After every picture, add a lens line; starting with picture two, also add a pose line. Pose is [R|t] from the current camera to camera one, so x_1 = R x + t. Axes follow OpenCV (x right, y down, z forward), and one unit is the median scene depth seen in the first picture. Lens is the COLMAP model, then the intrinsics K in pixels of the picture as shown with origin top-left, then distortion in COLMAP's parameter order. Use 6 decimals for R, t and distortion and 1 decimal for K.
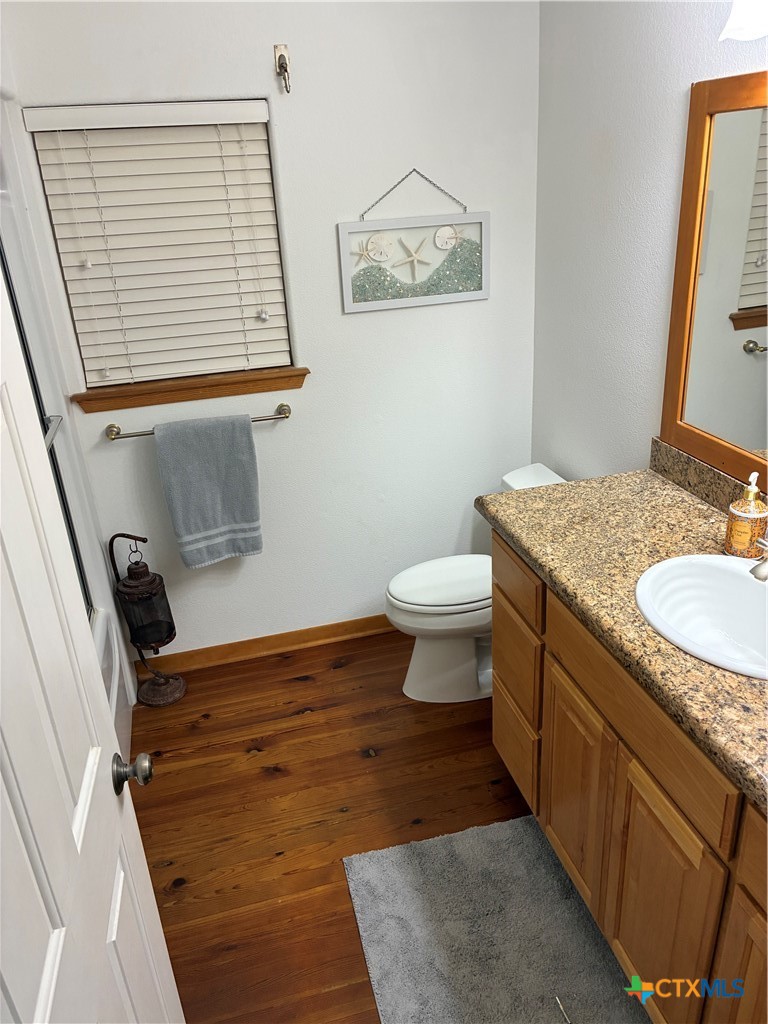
lens RADIAL K [[774.5, 0, 382.6], [0, 774.5, 512.5], [0, 0, 1]] dist [0.034303, -0.042067]
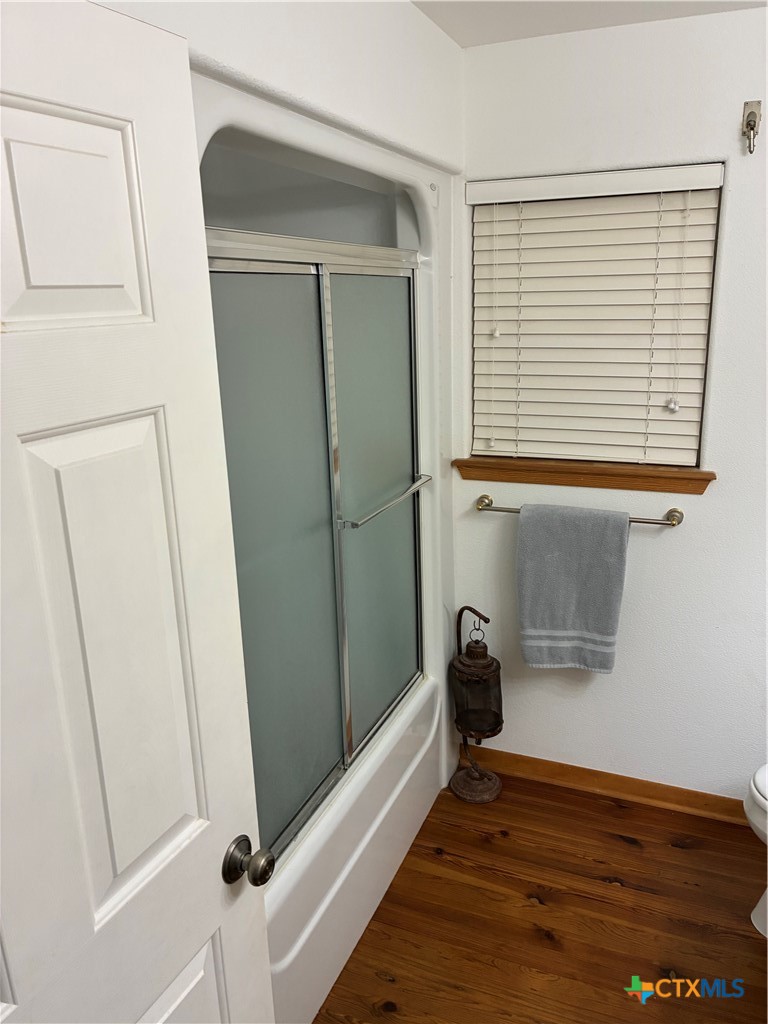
lens RADIAL K [[774.5, 0, 382.4], [0, 774.5, 507.3], [0, 0, 1]] dist [0.034303, -0.042067]
pose [[0.798396, 0.194386, -0.569893, 0.101875], [-0.262789, 0.964052, -0.039325, -0.026669], [0.541762, 0.181158, 0.820778, 0.140172]]
